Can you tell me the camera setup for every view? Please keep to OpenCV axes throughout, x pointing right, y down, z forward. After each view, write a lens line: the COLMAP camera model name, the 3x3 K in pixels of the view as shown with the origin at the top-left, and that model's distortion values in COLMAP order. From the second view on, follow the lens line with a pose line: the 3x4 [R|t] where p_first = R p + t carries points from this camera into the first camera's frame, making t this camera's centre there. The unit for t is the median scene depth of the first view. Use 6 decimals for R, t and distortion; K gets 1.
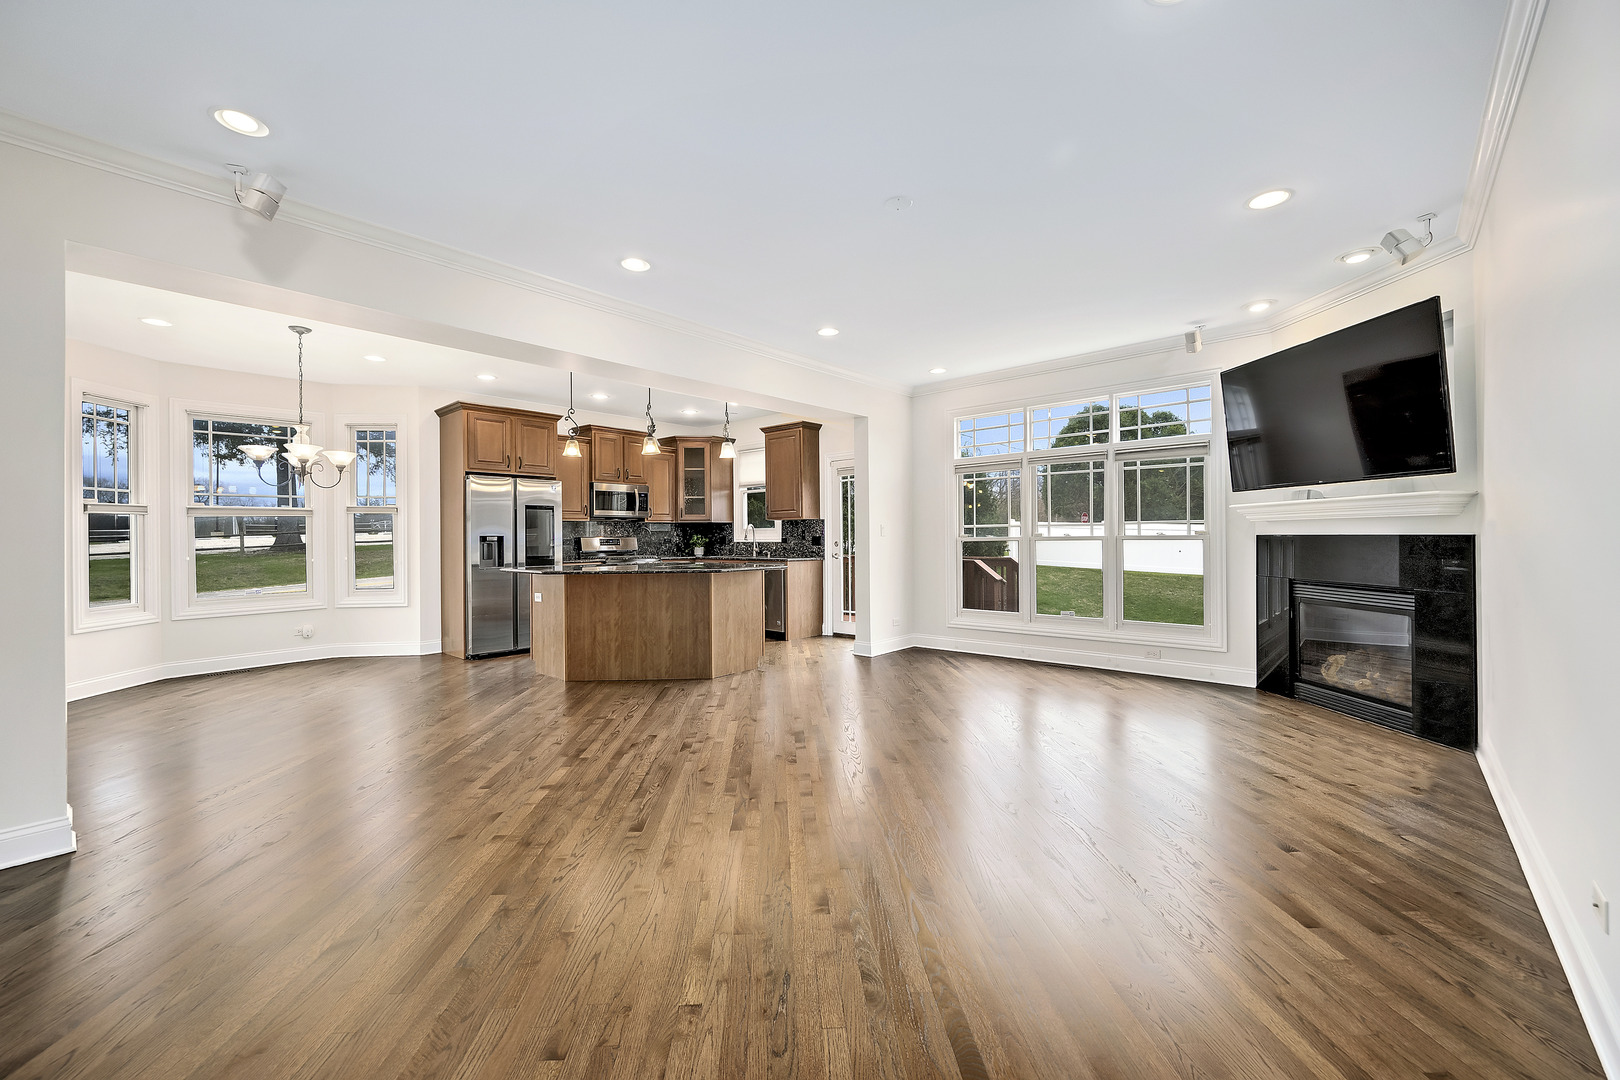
lens RADIAL K [[647.4, 0, 814.7], [0, 647.4, 540.5], [0, 0, 1]] dist [0.000723, 0.000327]
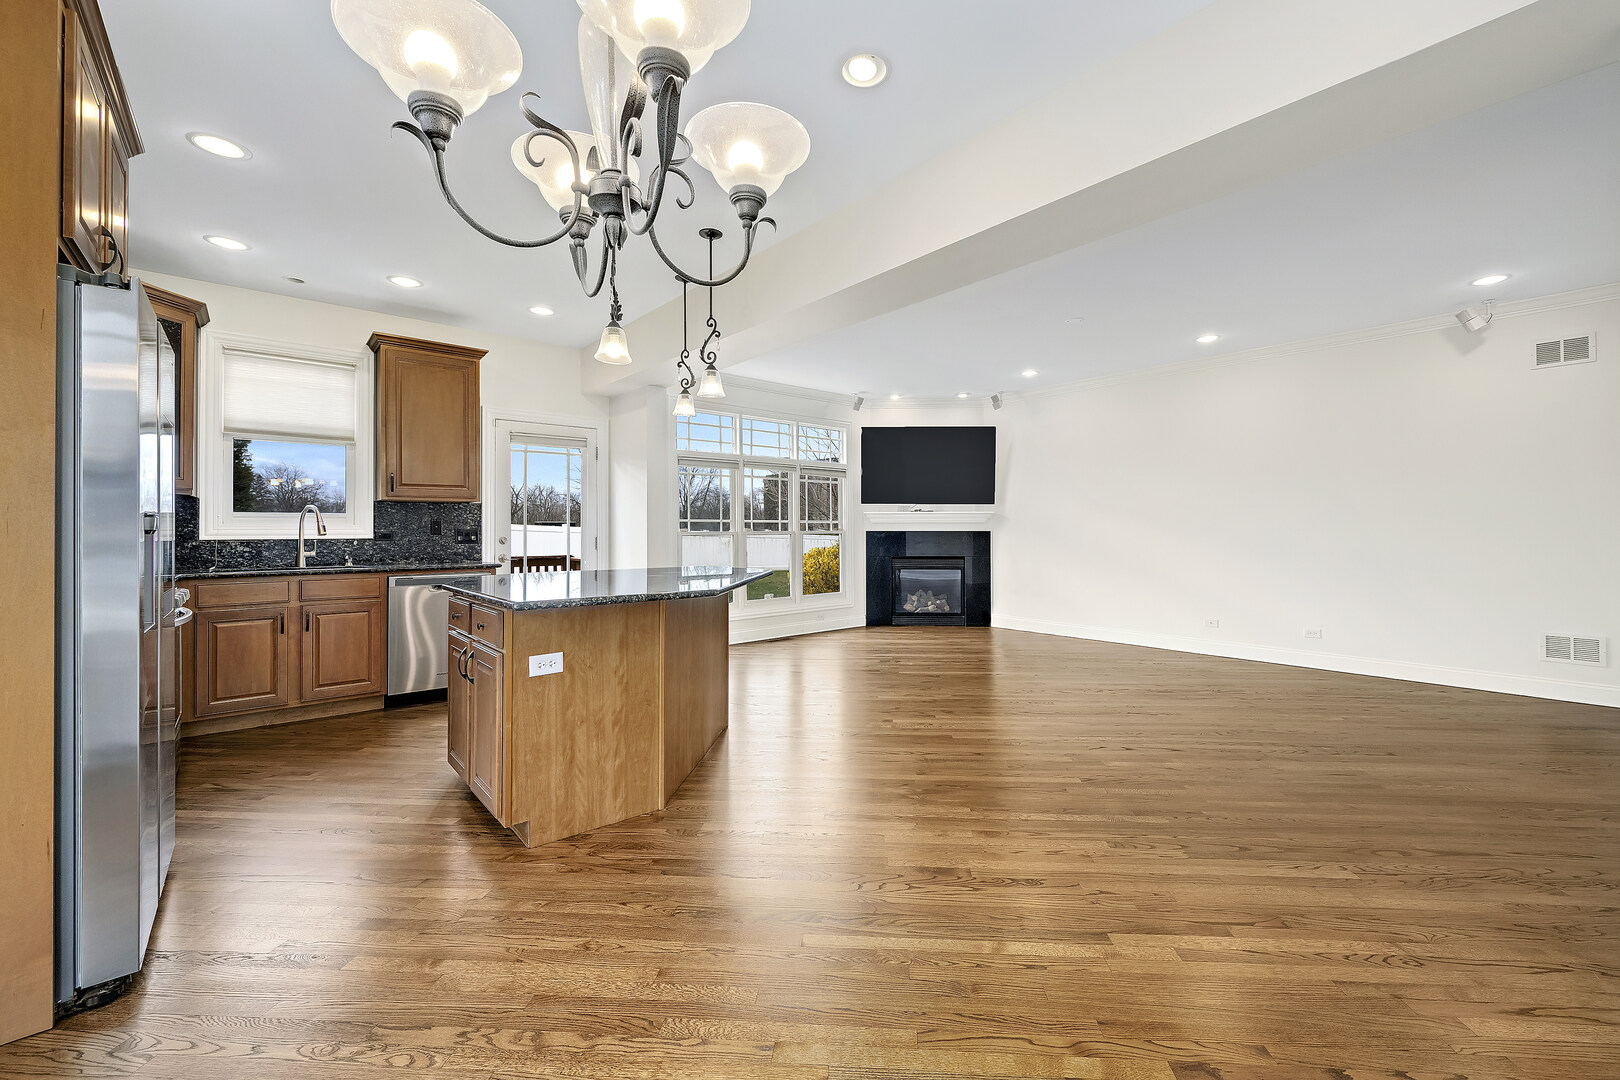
lens RADIAL K [[655.2, 0, 846.6], [0, 655.2, 523.6], [0, 0, 1]] dist [-0.001089, -0.000063]
pose [[0.111351, 0.019271, 0.993594, -0.737653], [0.007491, 0.999767, -0.020231, 0.004871], [-0.993753, 0.009696, 0.111181, 0.667130]]
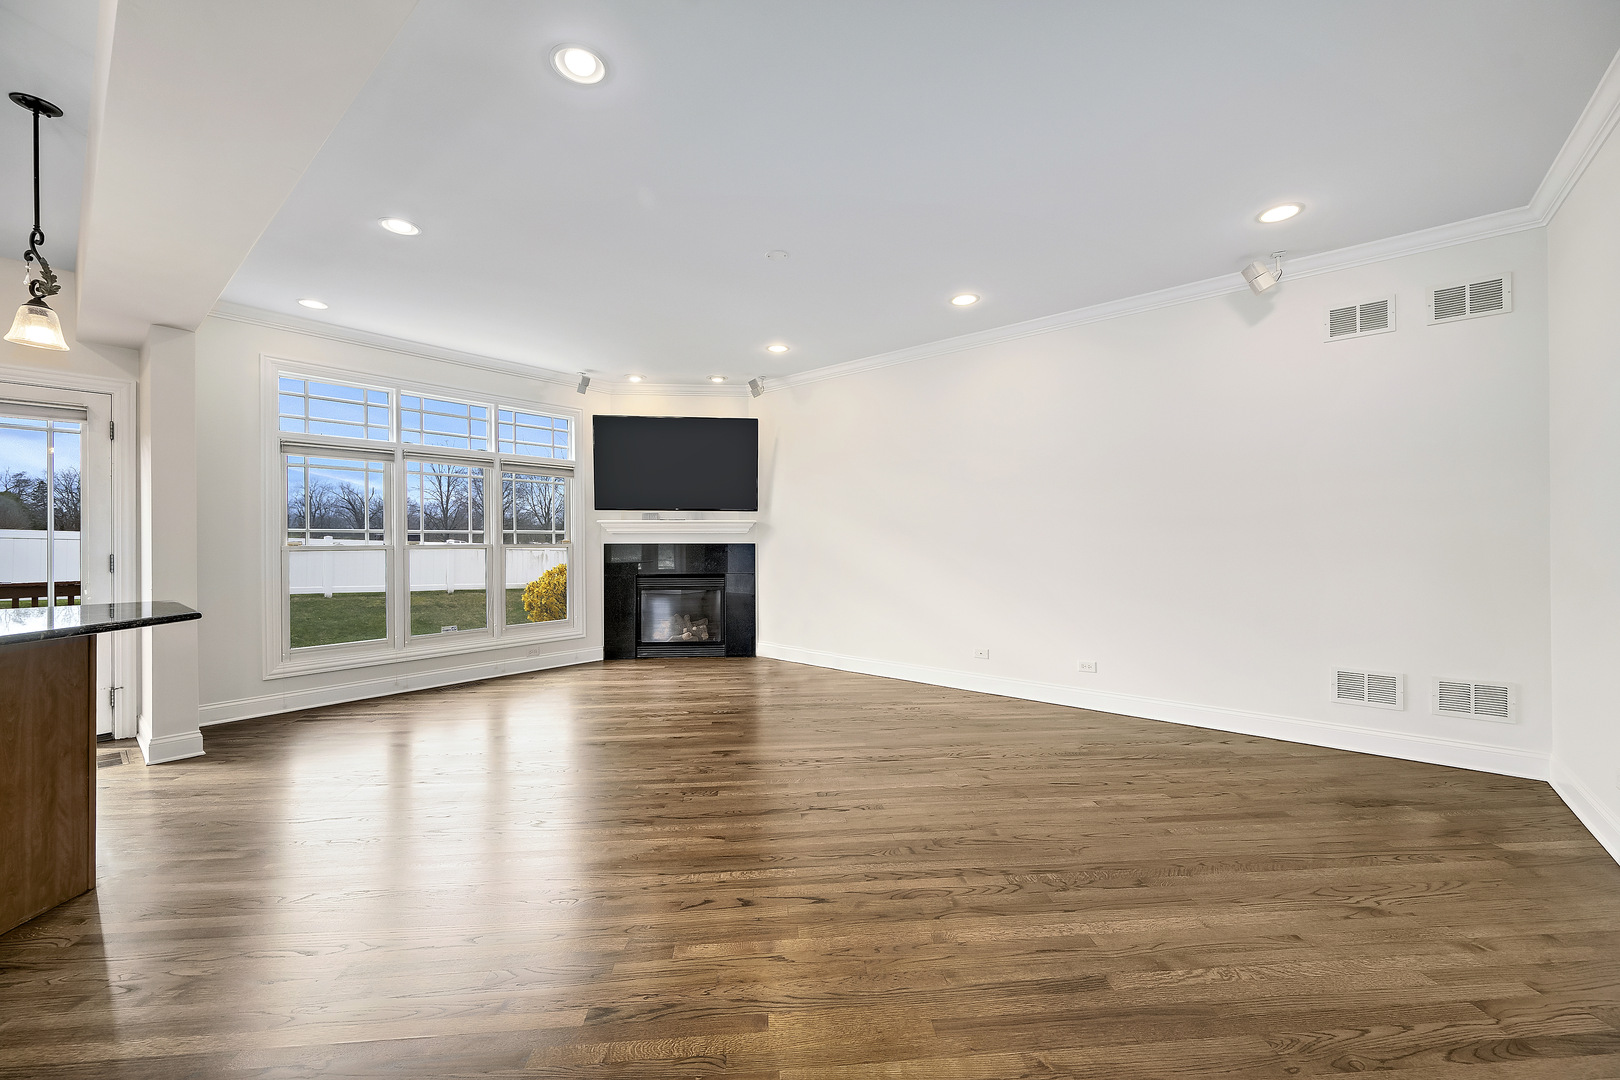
lens RADIAL K [[636.0, 0, 816.5], [0, 636.0, 543.8], [0, 0, 1]] dist [-0.001939, -0.000251]
pose [[-0.034626, 0.006366, 0.999380, -0.489674], [0.011637, 0.999914, -0.005966, 0.003733], [-0.999333, 0.011423, -0.034697, 0.470216]]
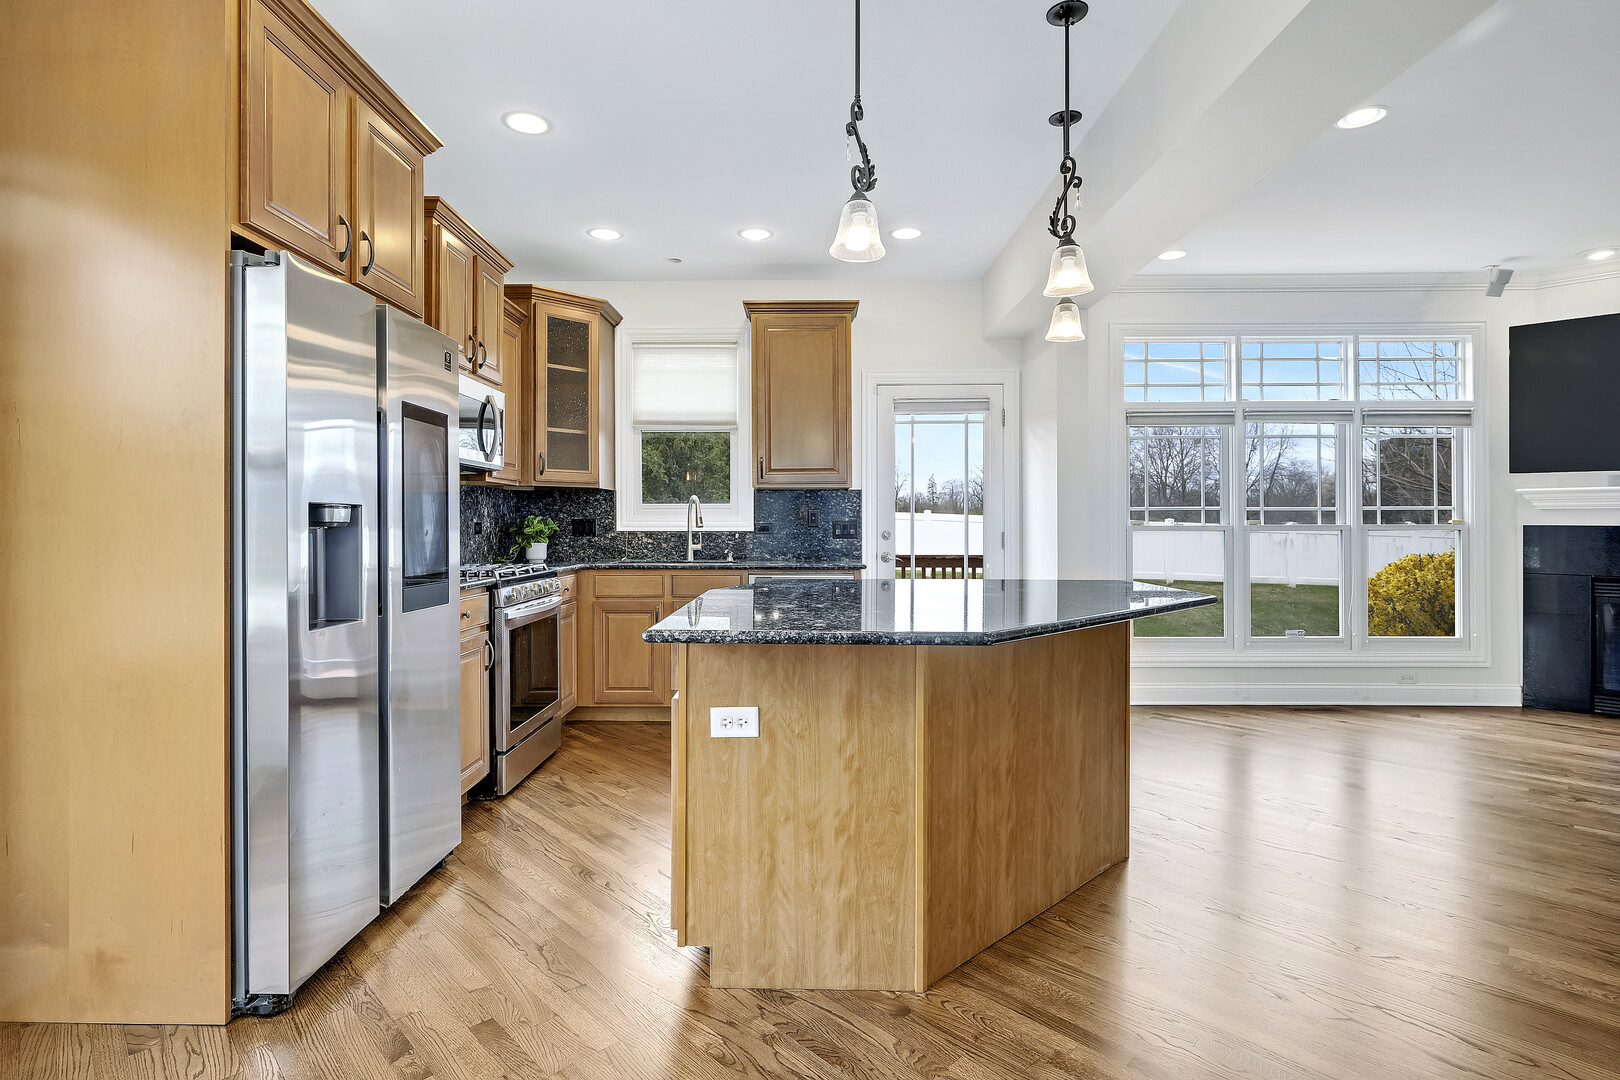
lens RADIAL K [[804.3, 0, 793.0], [0, 804.3, 523.0], [0, 0, 1]] dist [-0.000750, 0.000163]
pose [[0.762203, 0.010124, 0.647259, -0.563708], [-0.003746, 0.999930, -0.011230, 0.003303], [-0.647327, 0.006135, 0.762187, 0.629005]]
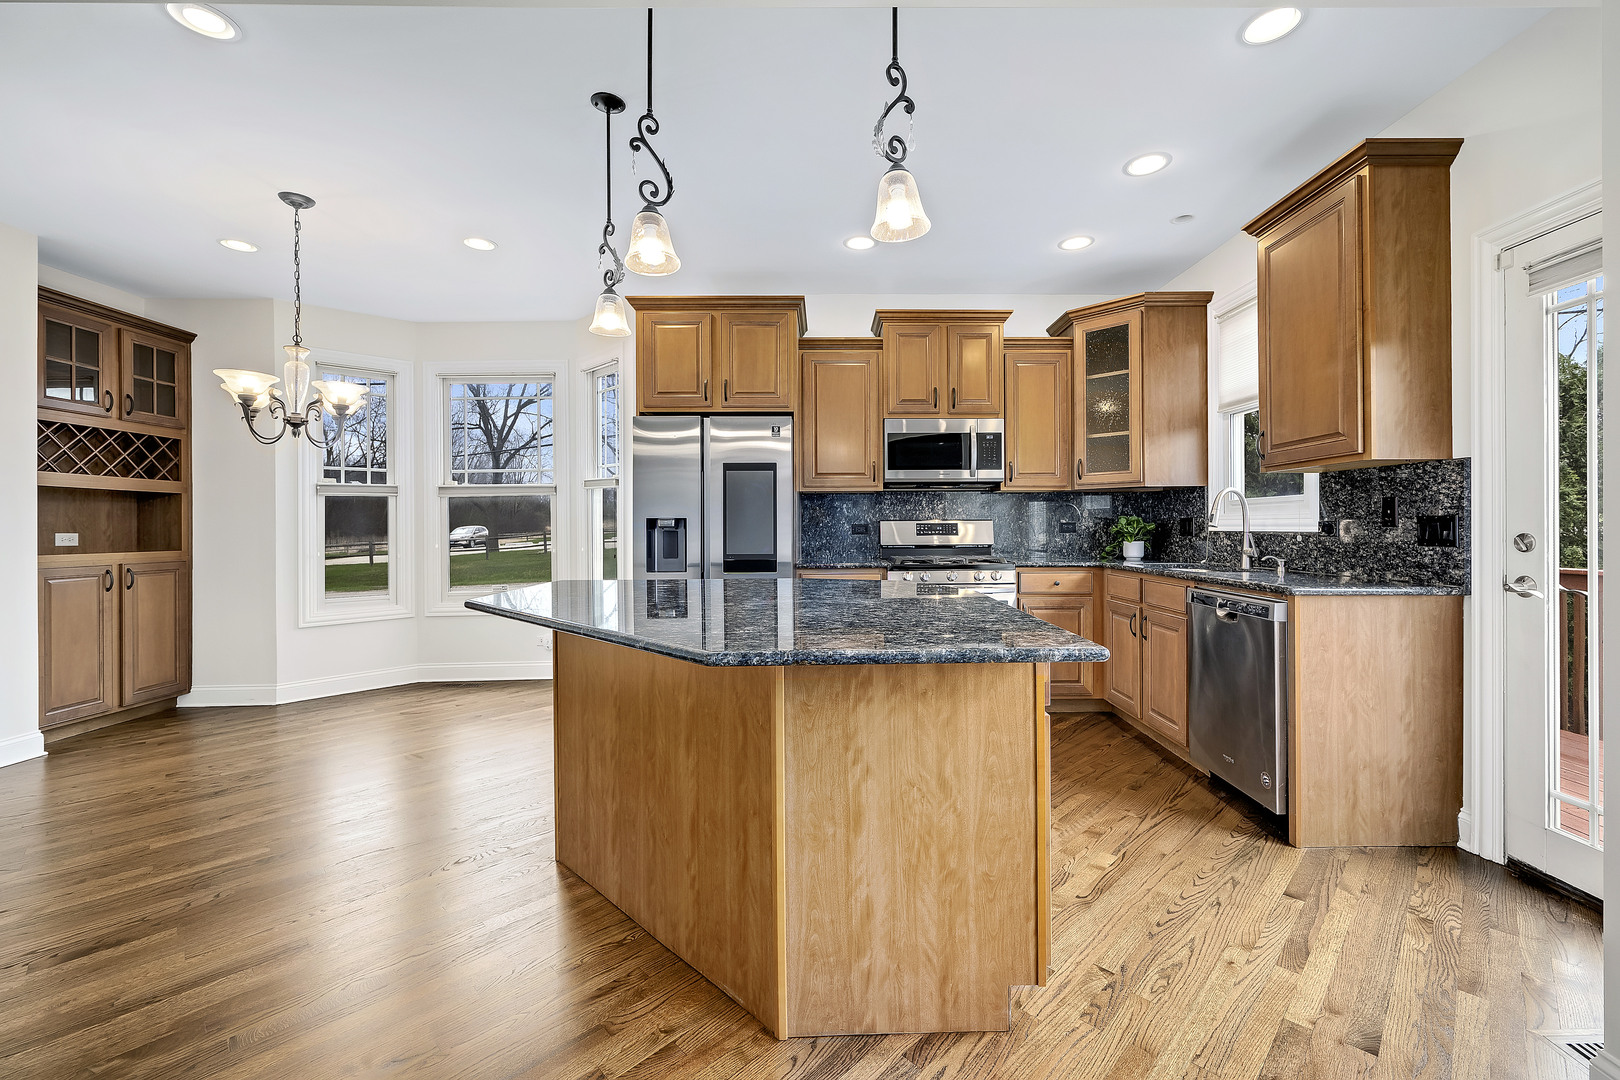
lens RADIAL K [[671.5, 0, 841.5], [0, 671.5, 525.7], [0, 0, 1]] dist [0.001497, -0.000269]
pose [[0.676787, 0.003205, -0.736172, 0.055978], [-0.002451, 0.999995, 0.002100, -0.002163], [0.736175, 0.000383, 0.676791, 0.702133]]
